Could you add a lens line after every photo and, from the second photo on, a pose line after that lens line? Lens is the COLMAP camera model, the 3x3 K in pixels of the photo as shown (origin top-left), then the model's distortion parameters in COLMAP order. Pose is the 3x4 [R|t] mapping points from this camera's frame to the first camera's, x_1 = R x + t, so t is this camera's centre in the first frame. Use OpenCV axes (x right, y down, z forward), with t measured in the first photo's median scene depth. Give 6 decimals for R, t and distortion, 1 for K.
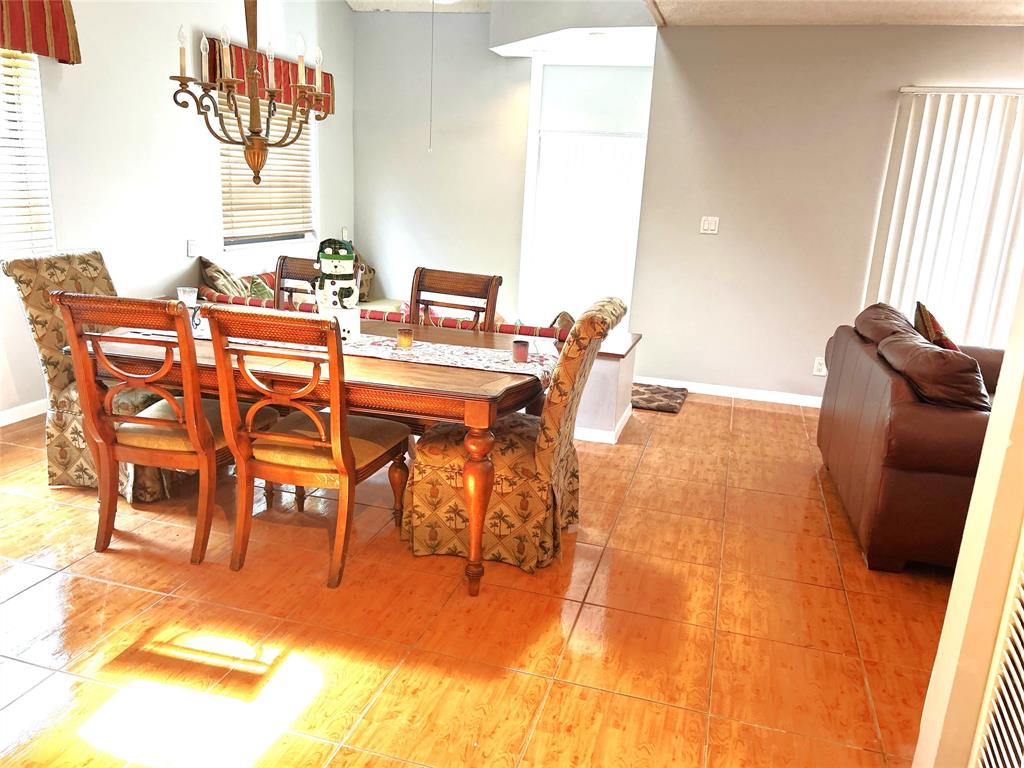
lens RADIAL K [[773.3, 0, 510.0], [0, 773.3, 385.6], [0, 0, 1]] dist [0.071848, -0.054384]
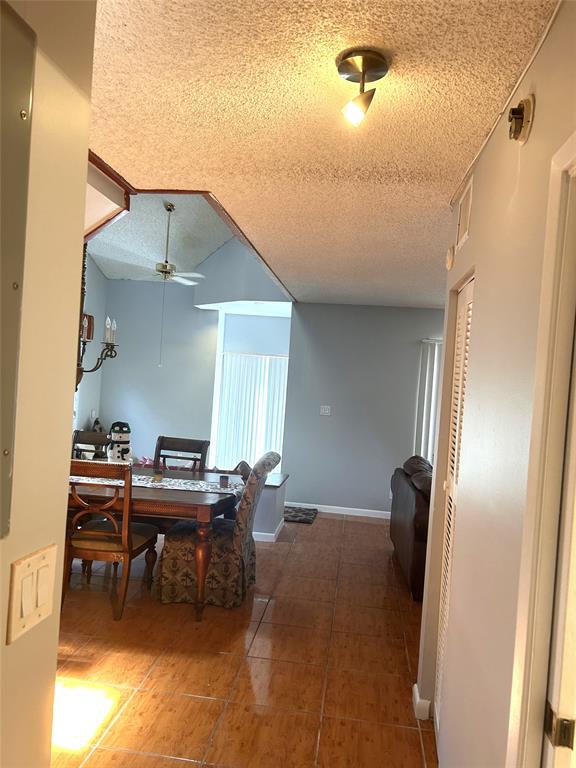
lens RADIAL K [[580.0, 0, 289.0], [0, 580.0, 387.1], [0, 0, 1]] dist [0.071848, -0.054384]
pose [[0.985773, 0.011857, 0.167664, -0.068465], [0.026506, 0.974062, -0.224724, 0.050900], [-0.165980, 0.225971, 0.959889, -0.402032]]
